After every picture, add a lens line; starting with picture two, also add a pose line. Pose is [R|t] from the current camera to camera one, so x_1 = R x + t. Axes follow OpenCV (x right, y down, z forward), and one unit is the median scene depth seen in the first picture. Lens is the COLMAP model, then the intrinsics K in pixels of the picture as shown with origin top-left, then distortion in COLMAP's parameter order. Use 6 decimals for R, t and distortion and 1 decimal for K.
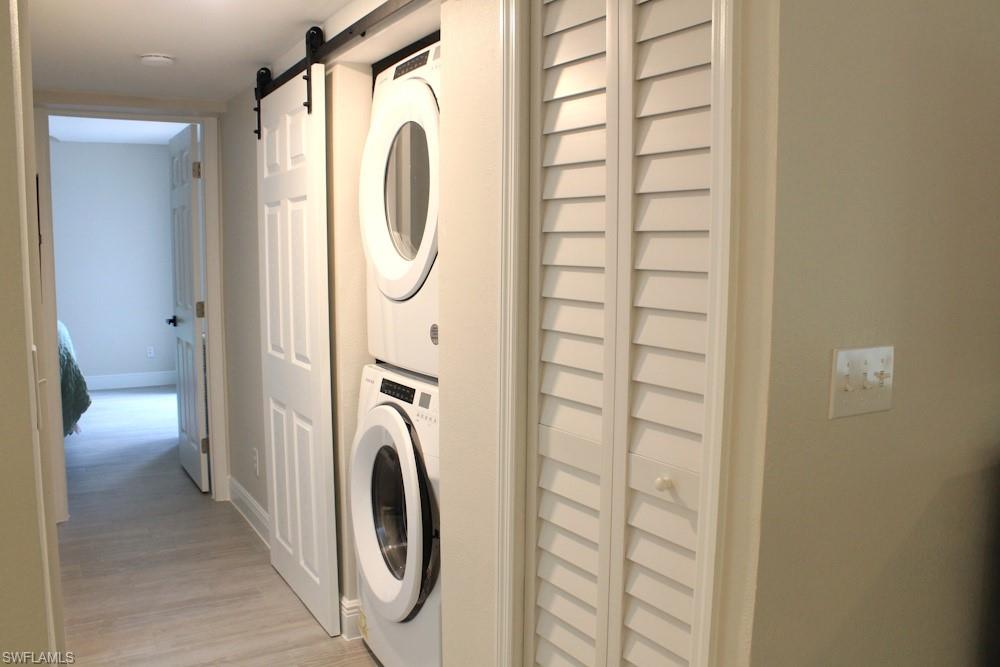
lens RADIAL K [[837.4, 0, 500.0], [0, 837.4, 333.5], [0, 0, 1]] dist [-0.180836, 0.177018]
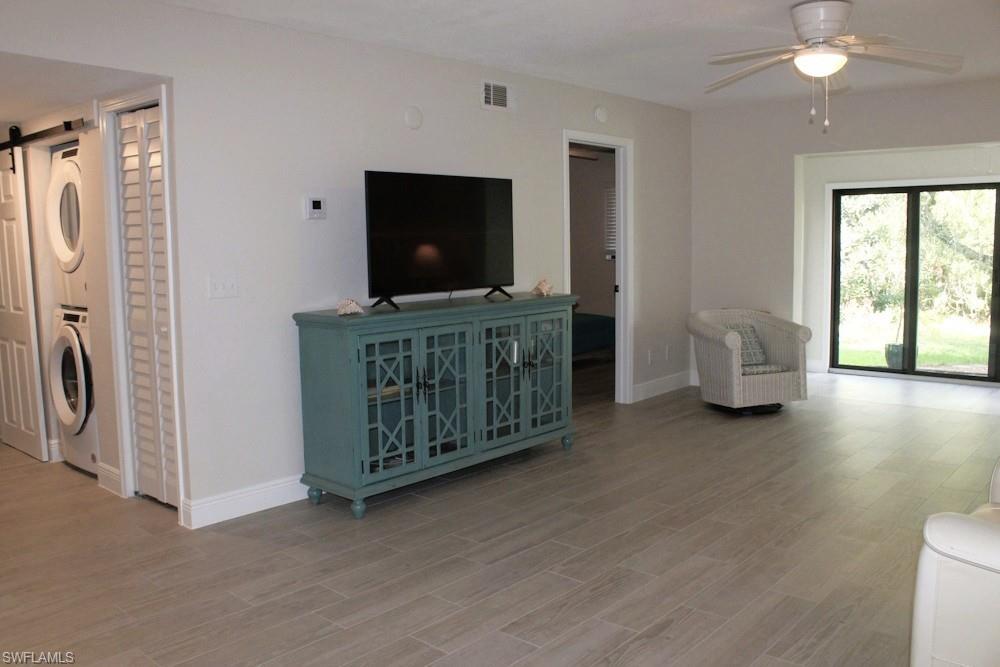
lens RADIAL K [[837.4, 0, 500.0], [0, 837.4, 333.5], [0, 0, 1]] dist [-0.180836, 0.177018]
pose [[0.951263, -0.050860, 0.304159, 0.252247], [0.045747, 0.998667, 0.023917, 0.102760], [-0.304970, -0.008837, 0.952321, -1.098301]]
